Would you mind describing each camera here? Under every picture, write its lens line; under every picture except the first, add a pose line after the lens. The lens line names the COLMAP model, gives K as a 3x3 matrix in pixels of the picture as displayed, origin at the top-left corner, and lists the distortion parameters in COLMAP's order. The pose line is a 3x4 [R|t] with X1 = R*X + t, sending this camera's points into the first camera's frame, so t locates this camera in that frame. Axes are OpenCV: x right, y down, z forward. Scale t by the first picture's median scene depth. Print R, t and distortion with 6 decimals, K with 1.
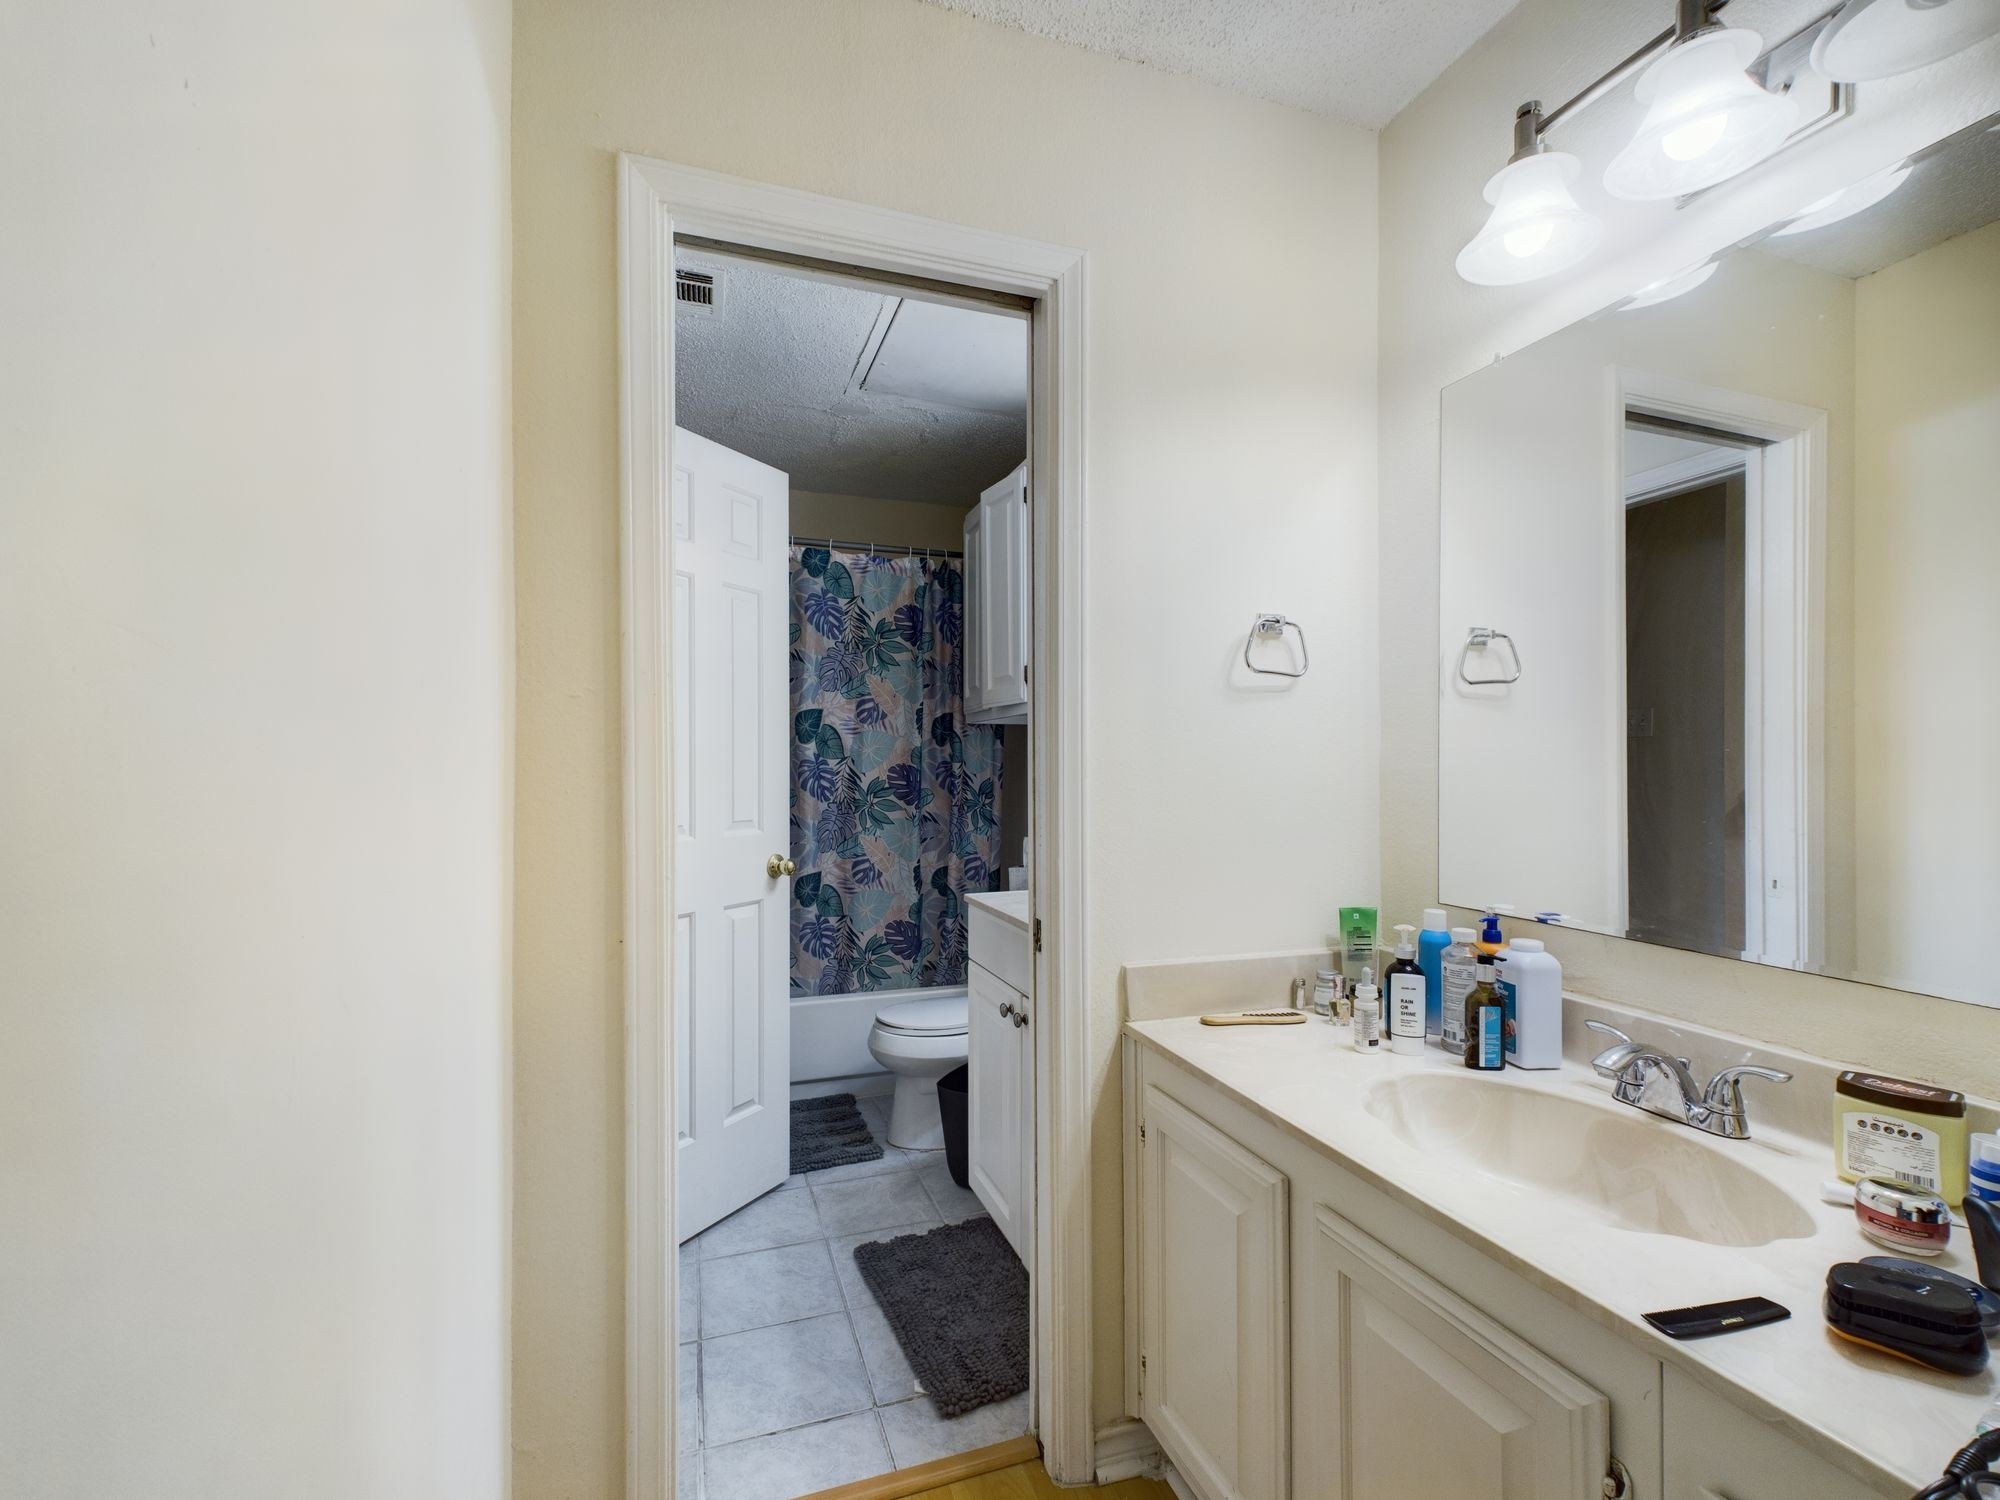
lens RADIAL K [[1025.0, 0, 1000.0], [0, 1025.0, 750.0], [0, 0, 1]] dist [-0.000457, 0.000001]
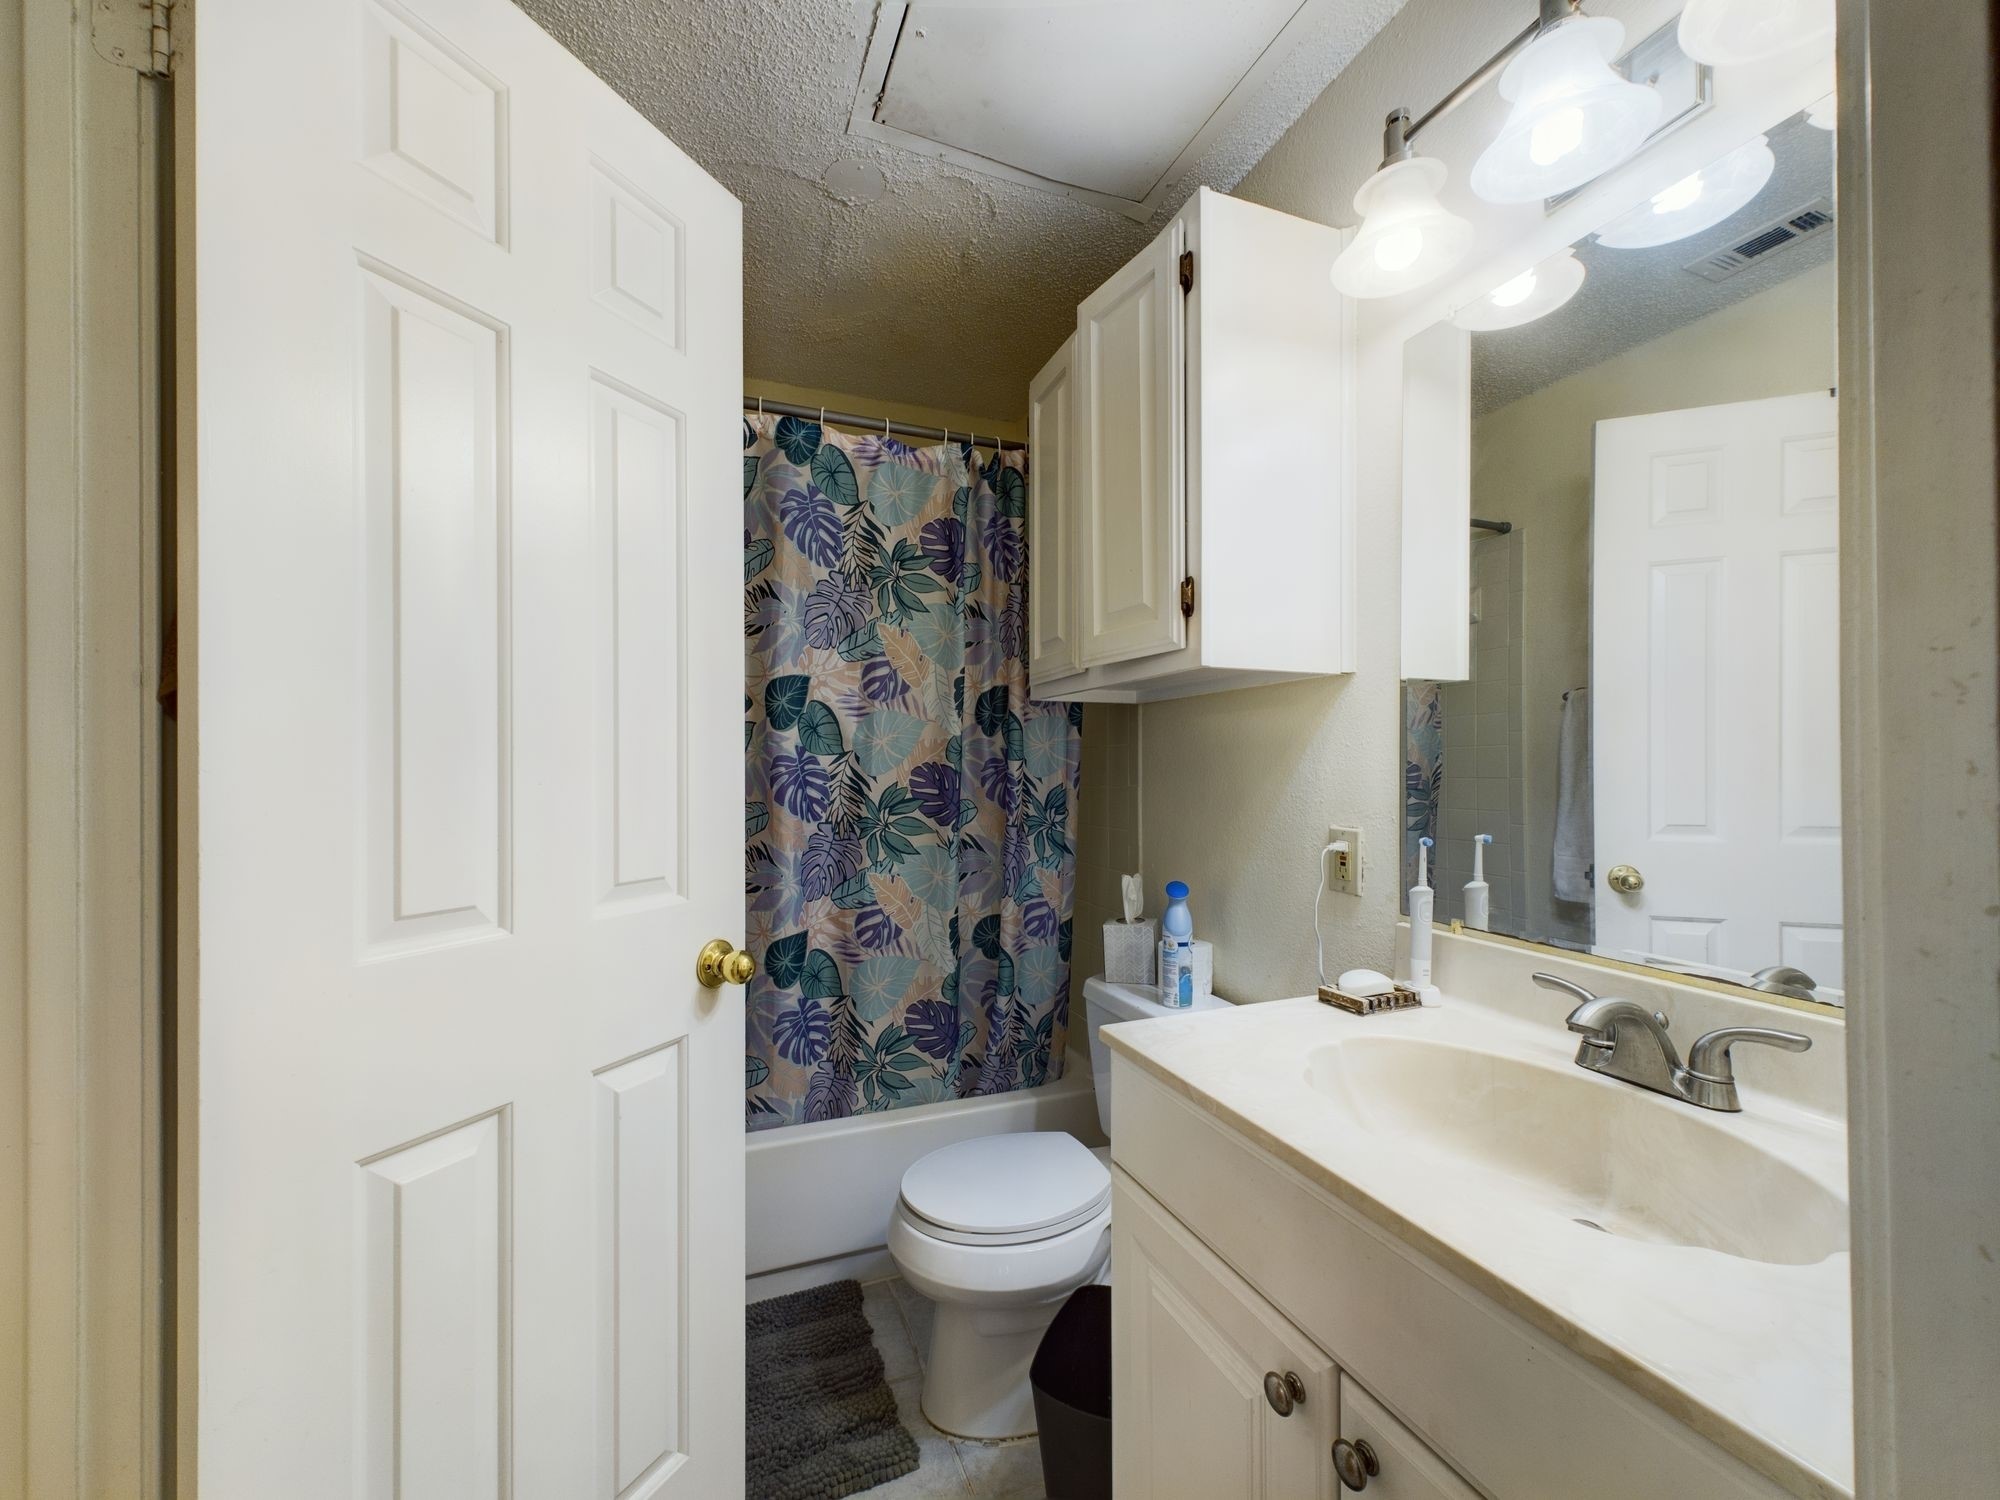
lens RADIAL K [[852.2, 0, 1000.0], [0, 852.2, 750.0], [0, 0, 1]] dist [0.001604, 0.000083]
pose [[0.998870, -0.001064, 0.047524, -0.078690], [0.001220, 0.999994, -0.003259, 0.007464], [-0.047521, 0.003314, 0.998865, 0.457551]]
